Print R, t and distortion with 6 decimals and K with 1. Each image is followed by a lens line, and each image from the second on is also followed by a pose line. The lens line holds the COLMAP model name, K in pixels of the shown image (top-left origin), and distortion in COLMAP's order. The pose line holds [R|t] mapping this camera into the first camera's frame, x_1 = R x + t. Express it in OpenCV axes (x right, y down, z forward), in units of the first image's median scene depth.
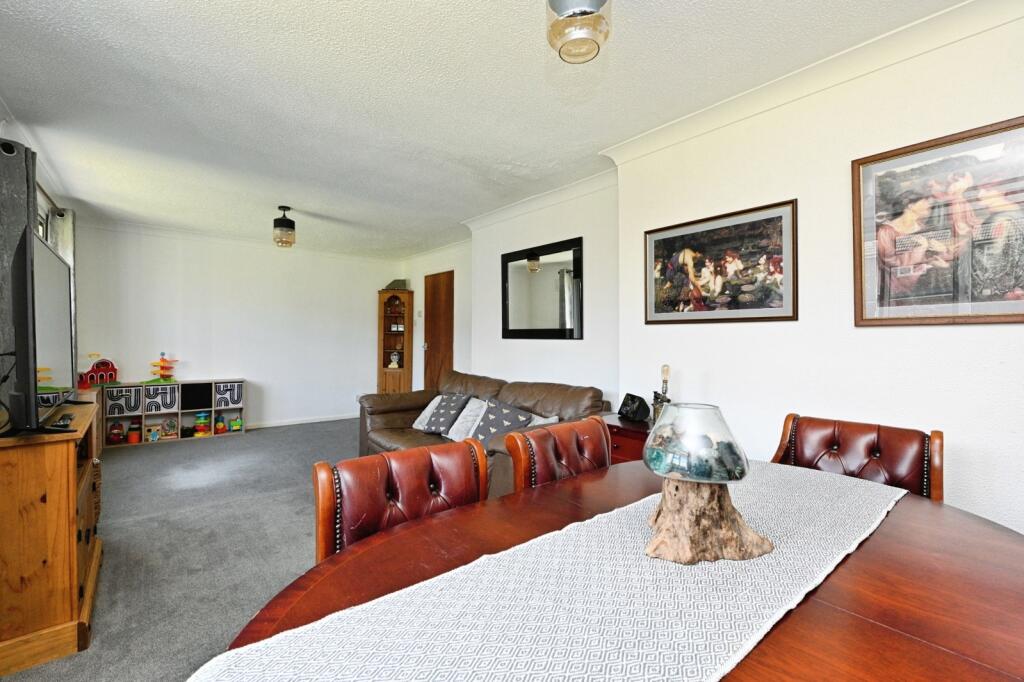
lens RADIAL K [[451.2, 0, 513.6], [0, 451.2, 333.3], [0, 0, 1]] dist [-0.009336, -0.000869]
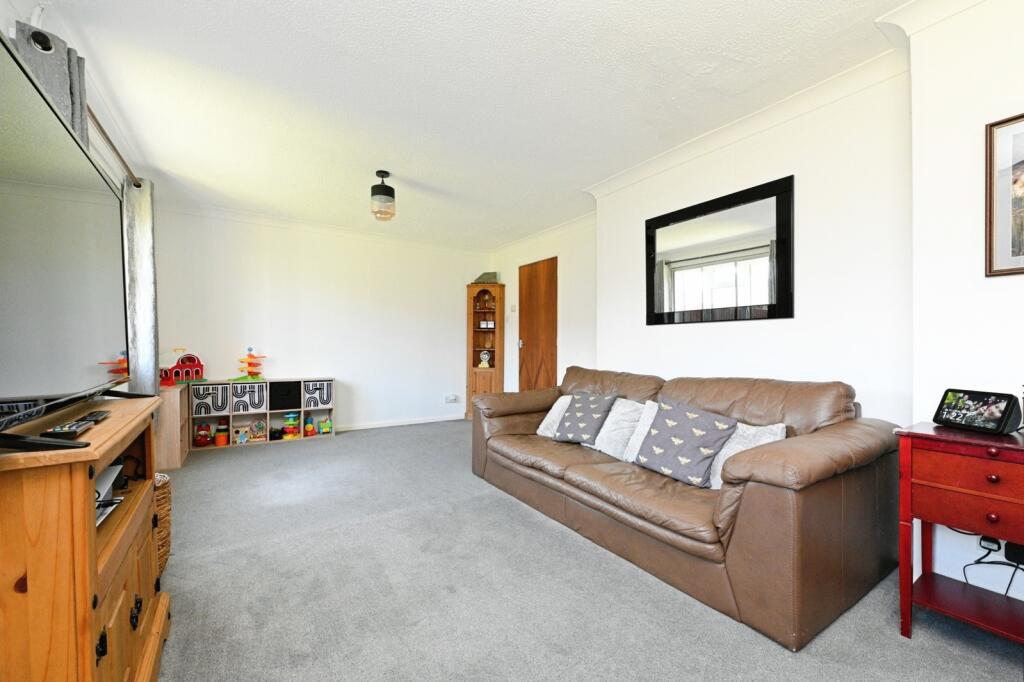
lens RADIAL K [[406.3, 0, 508.0], [0, 406.3, 351.1], [0, 0, 1]] dist [-0.002289, -0.000272]
pose [[0.995236, -0.002682, -0.097458, -0.215925], [0.004025, 0.999900, 0.013587, 0.050447], [0.097412, -0.013914, 0.995147, 0.275376]]
